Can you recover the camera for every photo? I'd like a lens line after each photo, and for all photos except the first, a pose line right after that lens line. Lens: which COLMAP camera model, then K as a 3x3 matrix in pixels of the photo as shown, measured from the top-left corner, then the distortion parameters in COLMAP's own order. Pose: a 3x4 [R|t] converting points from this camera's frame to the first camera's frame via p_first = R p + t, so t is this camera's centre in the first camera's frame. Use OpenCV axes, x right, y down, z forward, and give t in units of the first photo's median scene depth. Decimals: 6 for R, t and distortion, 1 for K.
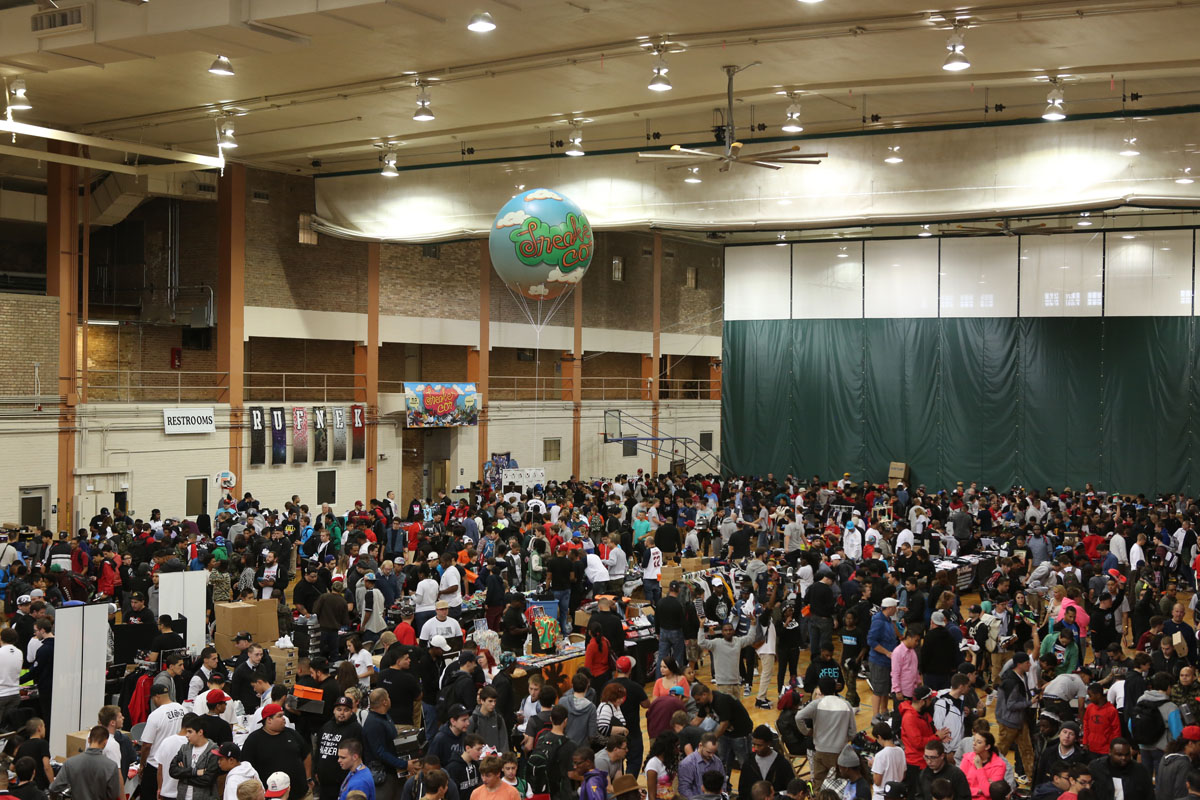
lens RADIAL K [[1588.3, 0, 600.8], [0, 1588.3, 394.3], [0, 0, 1]] dist [-0.011256, 0.088651]
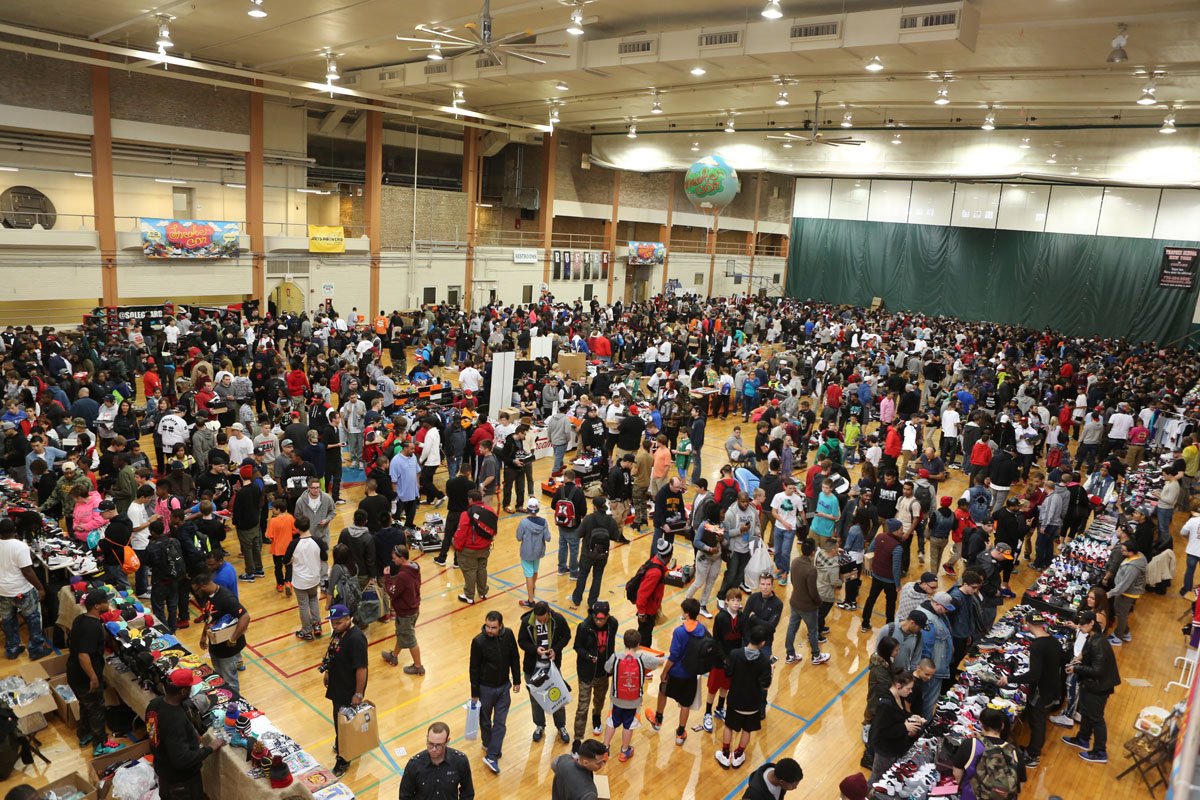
lens RADIAL K [[821.9, 0, 599.3], [0, 821.9, 397.7], [0, 0, 1]] dist [-0.107981, 0.077350]
pose [[0.989829, 0.077220, -0.119480, -0.025234], [-0.053114, 0.979726, 0.193173, -0.012661], [0.131975, -0.184862, 0.973863, -0.036524]]
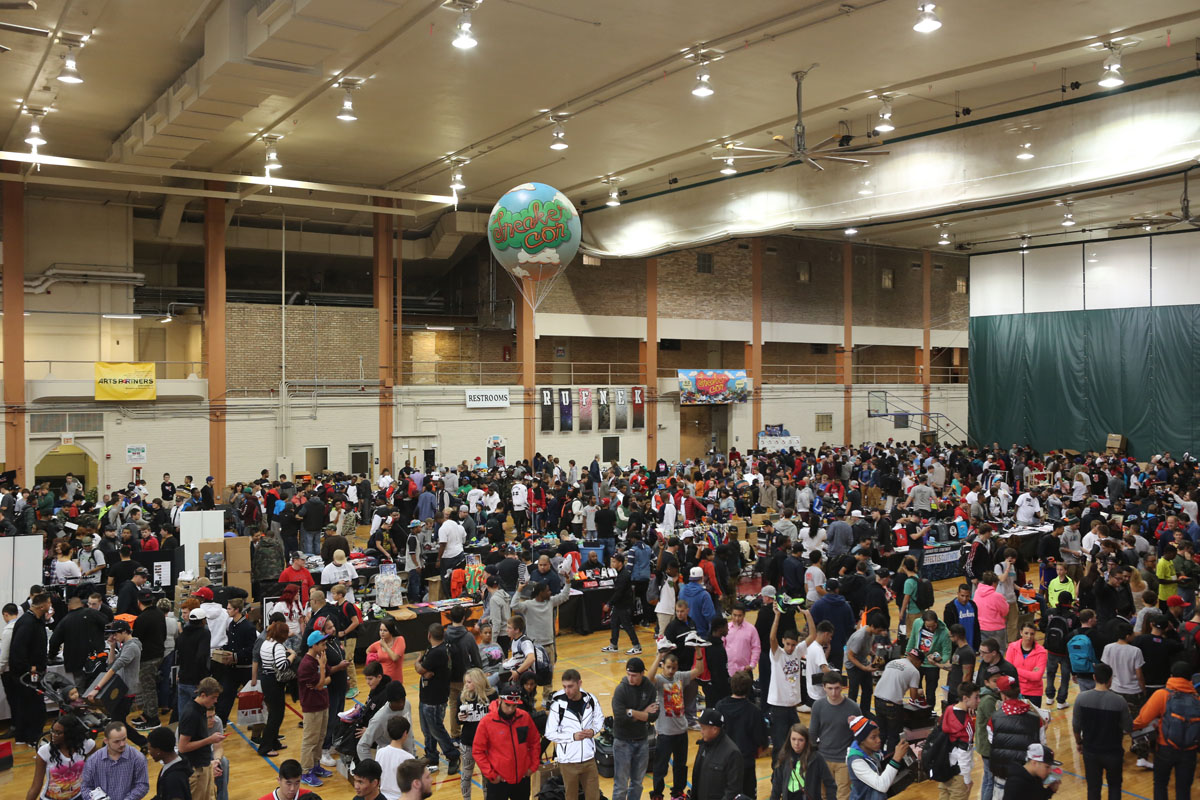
lens RADIAL K [[1067.0, 0, 597.2], [0, 1067.0, 397.8], [0, 0, 1]] dist [-0.079909, 0.097572]
pose [[0.918989, -0.004722, -0.394254, 0.172936], [0.007676, 0.999953, 0.005915, 0.010931], [0.394207, -0.008462, 0.918983, 0.187039]]
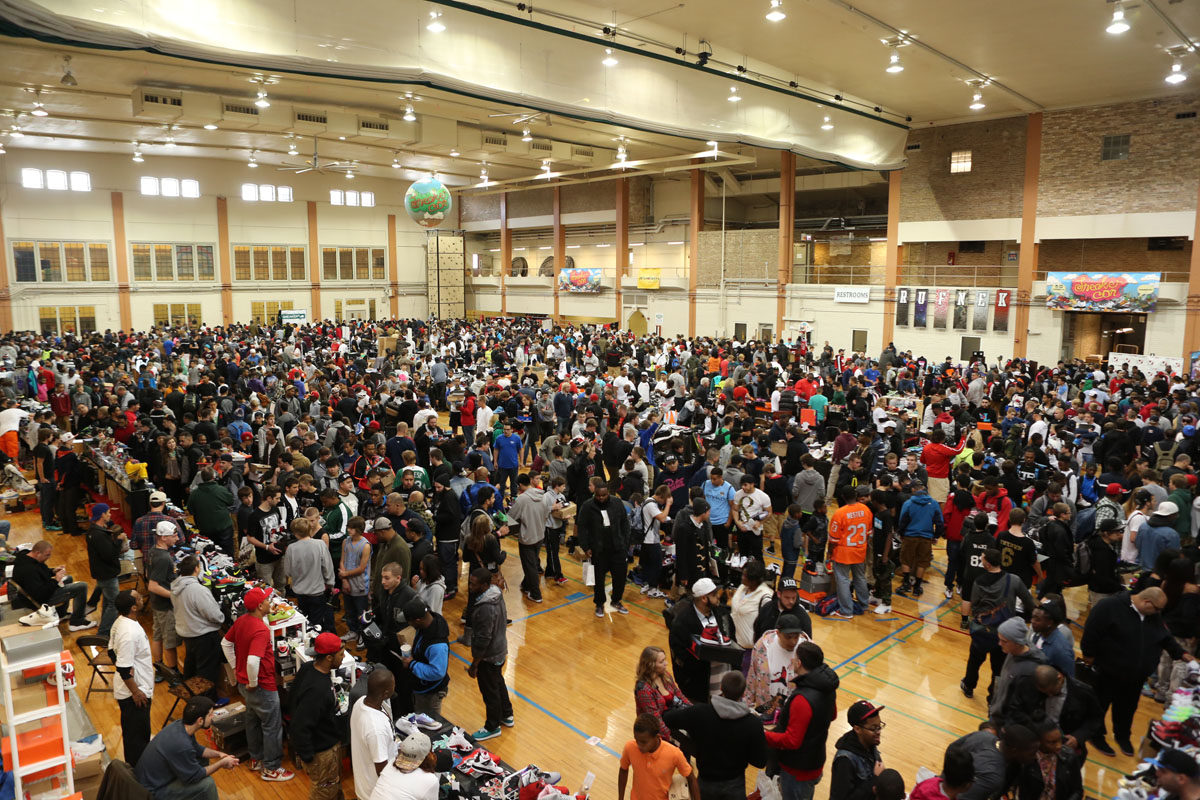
lens RADIAL K [[820.8, 0, 599.6], [0, 820.8, 398.6], [0, 0, 1]] dist [-0.106567, 0.076007]
pose [[-0.257271, 0.129013, -0.957688, 0.608663], [-0.015094, 0.990390, 0.137473, 0.010476], [0.966221, 0.049823, -0.252852, 0.899107]]
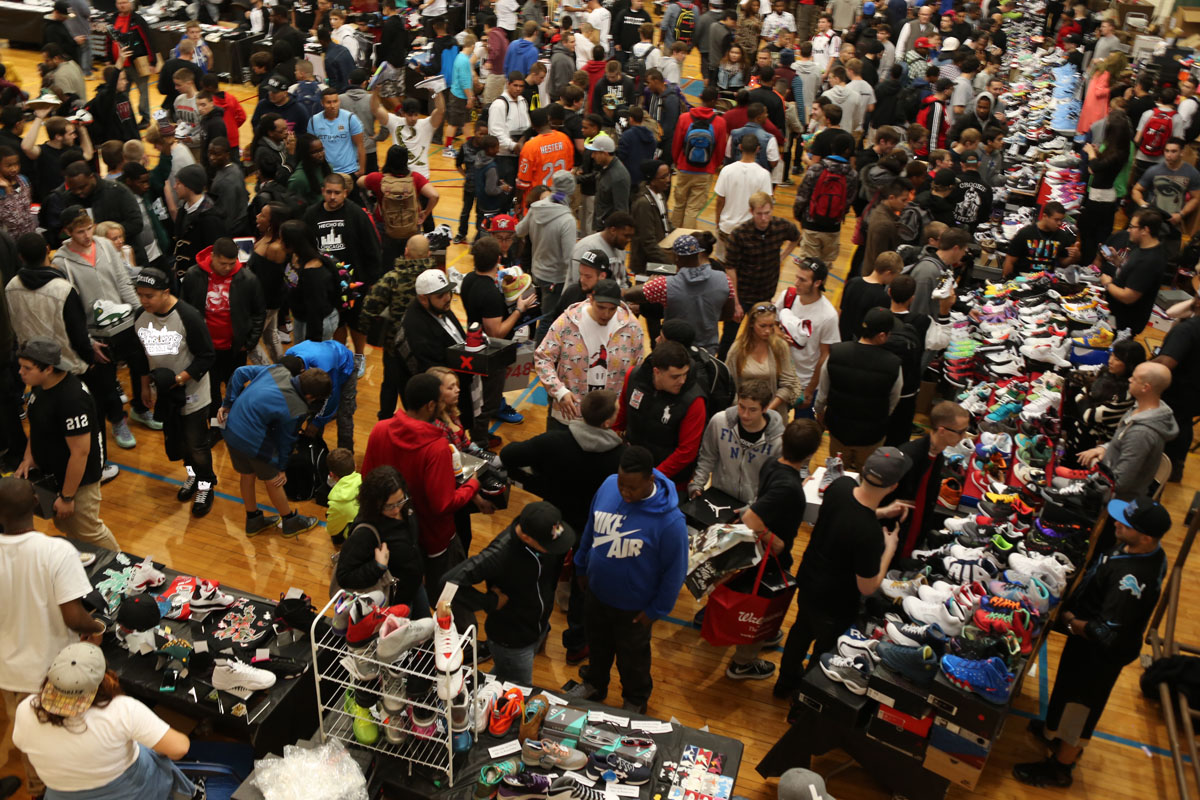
lens RADIAL K [[1089.0, 0, 596.8], [0, 1089.0, 398.3], [0, 0, 1]] dist [-0.044721, 0.006251]
pose [[0.228097, 0.475345, -0.849717, 0.594279], [-0.064221, 0.878168, 0.474021, 0.011327], [0.971518, -0.053553, 0.230834, 0.867687]]
